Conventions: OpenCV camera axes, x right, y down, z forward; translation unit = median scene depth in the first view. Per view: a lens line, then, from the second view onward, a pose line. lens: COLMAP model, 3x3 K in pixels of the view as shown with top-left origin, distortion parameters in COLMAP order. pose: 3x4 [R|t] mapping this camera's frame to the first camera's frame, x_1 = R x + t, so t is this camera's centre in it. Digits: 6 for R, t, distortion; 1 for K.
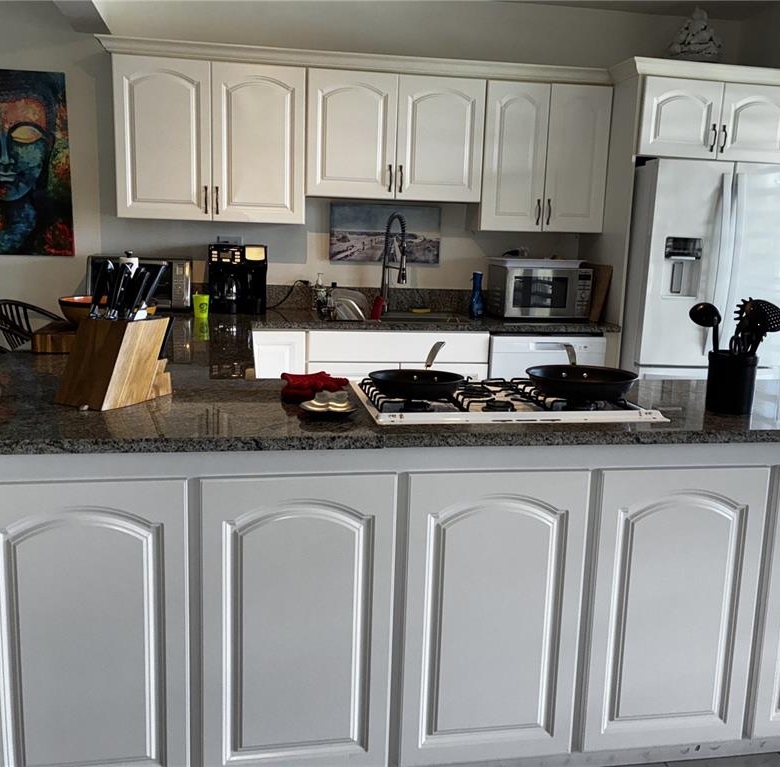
lens RADIAL K [[825.8, 0, 390.0], [0, 825.8, 383.5], [0, 0, 1]] dist [0.004461, 0.028554]
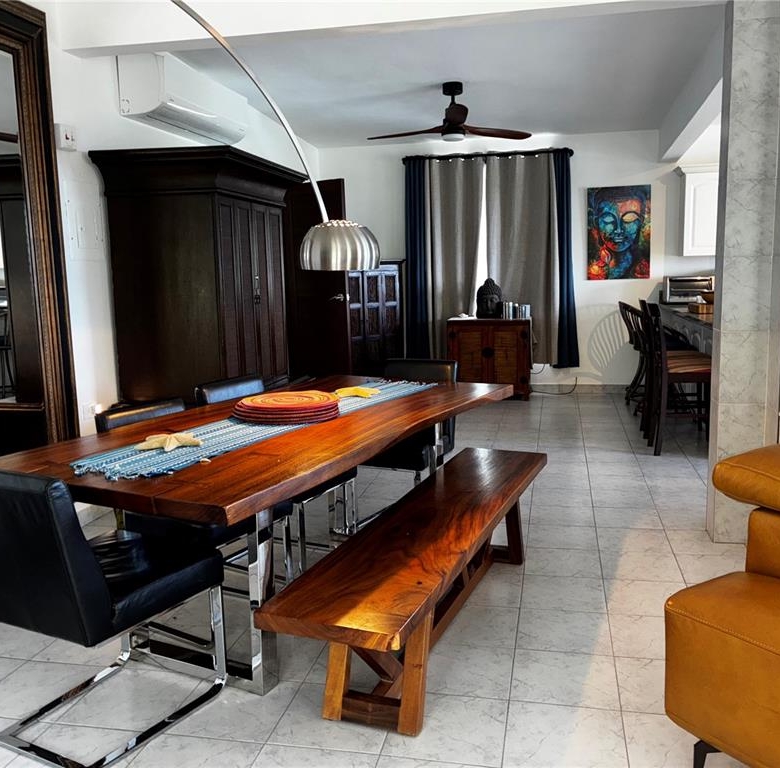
lens RADIAL K [[825.8, 0, 390.0], [0, 825.8, 384.0], [0, 0, 1]] dist [0.004461, 0.028554]
pose [[0.925474, -0.003181, -0.378798, -0.227057], [-0.010804, 0.999336, -0.034790, 0.170997], [0.378658, 0.036290, 0.924825, -1.027957]]
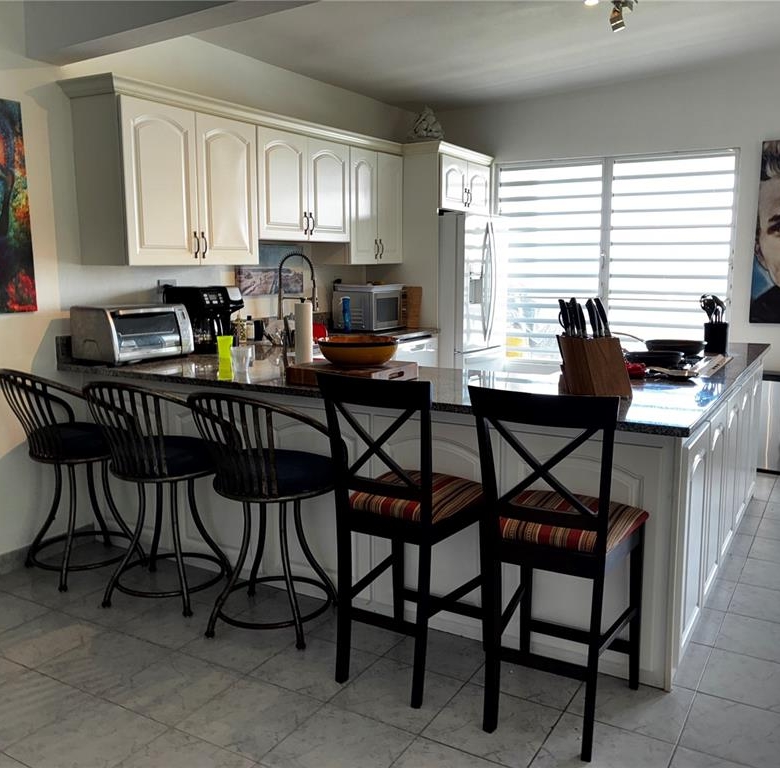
lens RADIAL K [[778.9, 0, 390.0], [0, 778.9, 384.0], [0, 0, 1]] dist [0.016040, -0.003390]
pose [[0.649465, -0.152329, 0.744977, -0.804706], [0.157834, 0.985397, 0.063890, -0.075642], [-0.743830, 0.076088, 0.664024, 0.190248]]
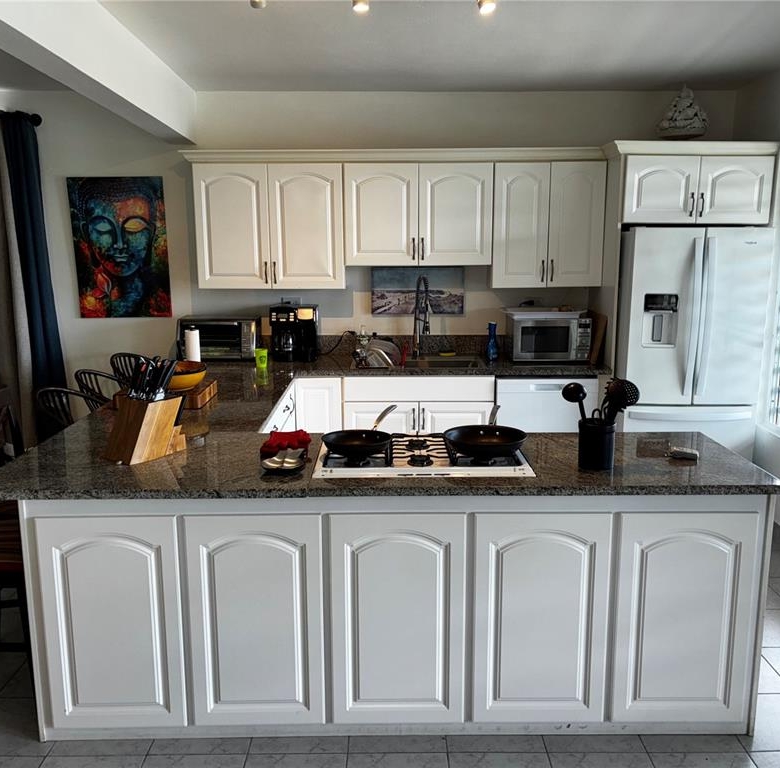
lens RADIAL K [[778.9, 0, 390.0], [0, 778.9, 384.0], [0, 0, 1]] dist [0.016040, -0.003390]
pose [[0.984832, -0.004539, -0.173451, 0.166584], [0.005067, 0.999984, 0.002605, -0.054096], [0.173437, -0.003444, 0.984839, -0.135463]]
